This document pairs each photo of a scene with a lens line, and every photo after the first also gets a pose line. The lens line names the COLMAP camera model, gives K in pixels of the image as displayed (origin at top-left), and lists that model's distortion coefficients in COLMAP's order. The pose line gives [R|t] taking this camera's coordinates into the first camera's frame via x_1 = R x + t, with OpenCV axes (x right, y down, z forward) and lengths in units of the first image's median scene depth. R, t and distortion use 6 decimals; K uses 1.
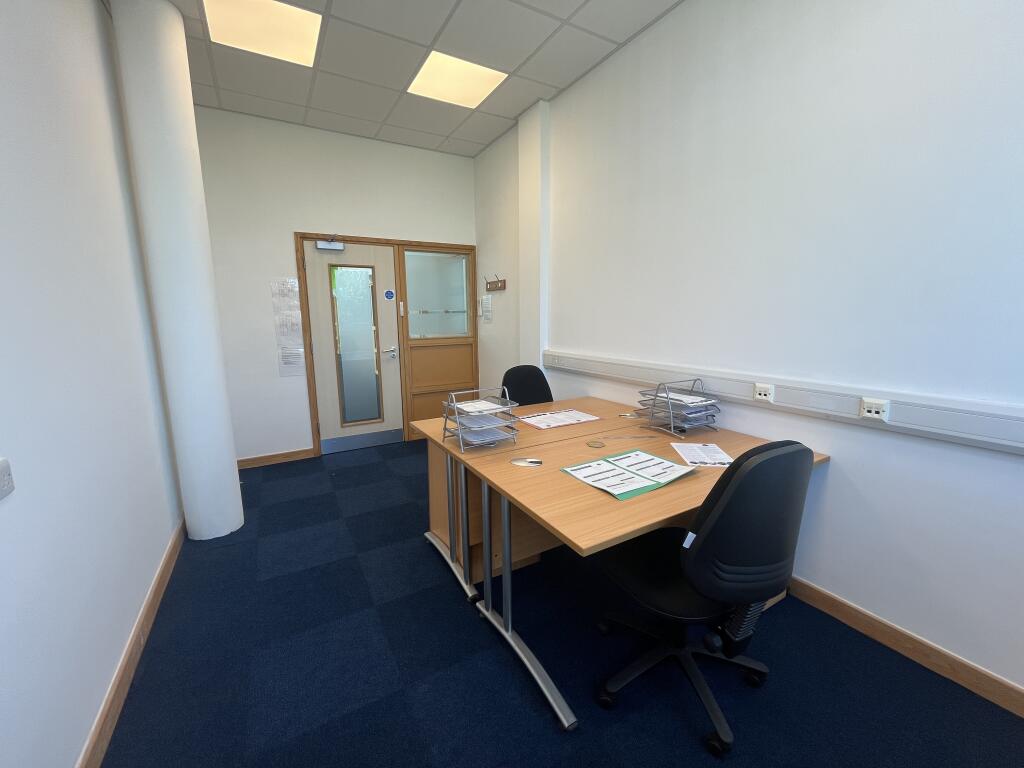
lens RADIAL K [[415.0, 0, 511.7], [0, 415.0, 381.6], [0, 0, 1]] dist [-0.001547, -0.000157]
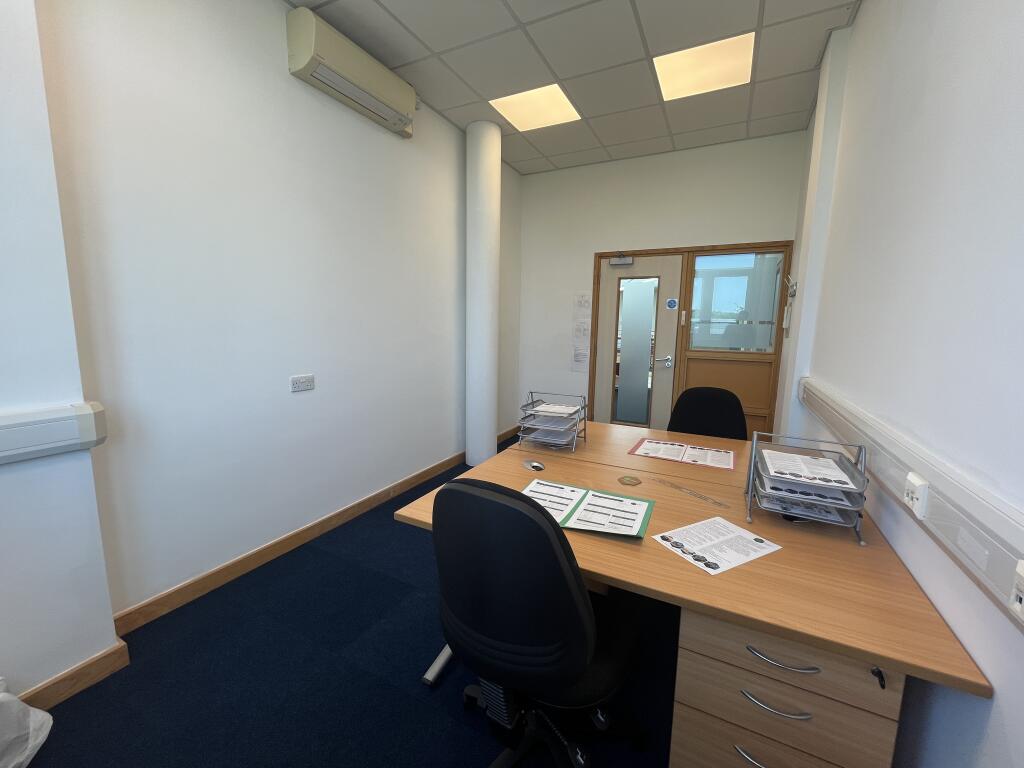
lens RADIAL K [[415.0, 0, 512.0], [0, 415.0, 382.1], [0, 0, 1]] dist [-0.001547, -0.000157]
pose [[0.533668, 0.141500, -0.833773, 0.398804], [-0.158901, 0.985121, 0.065479, -0.032551], [0.830632, 0.097543, 0.548212, 0.176063]]
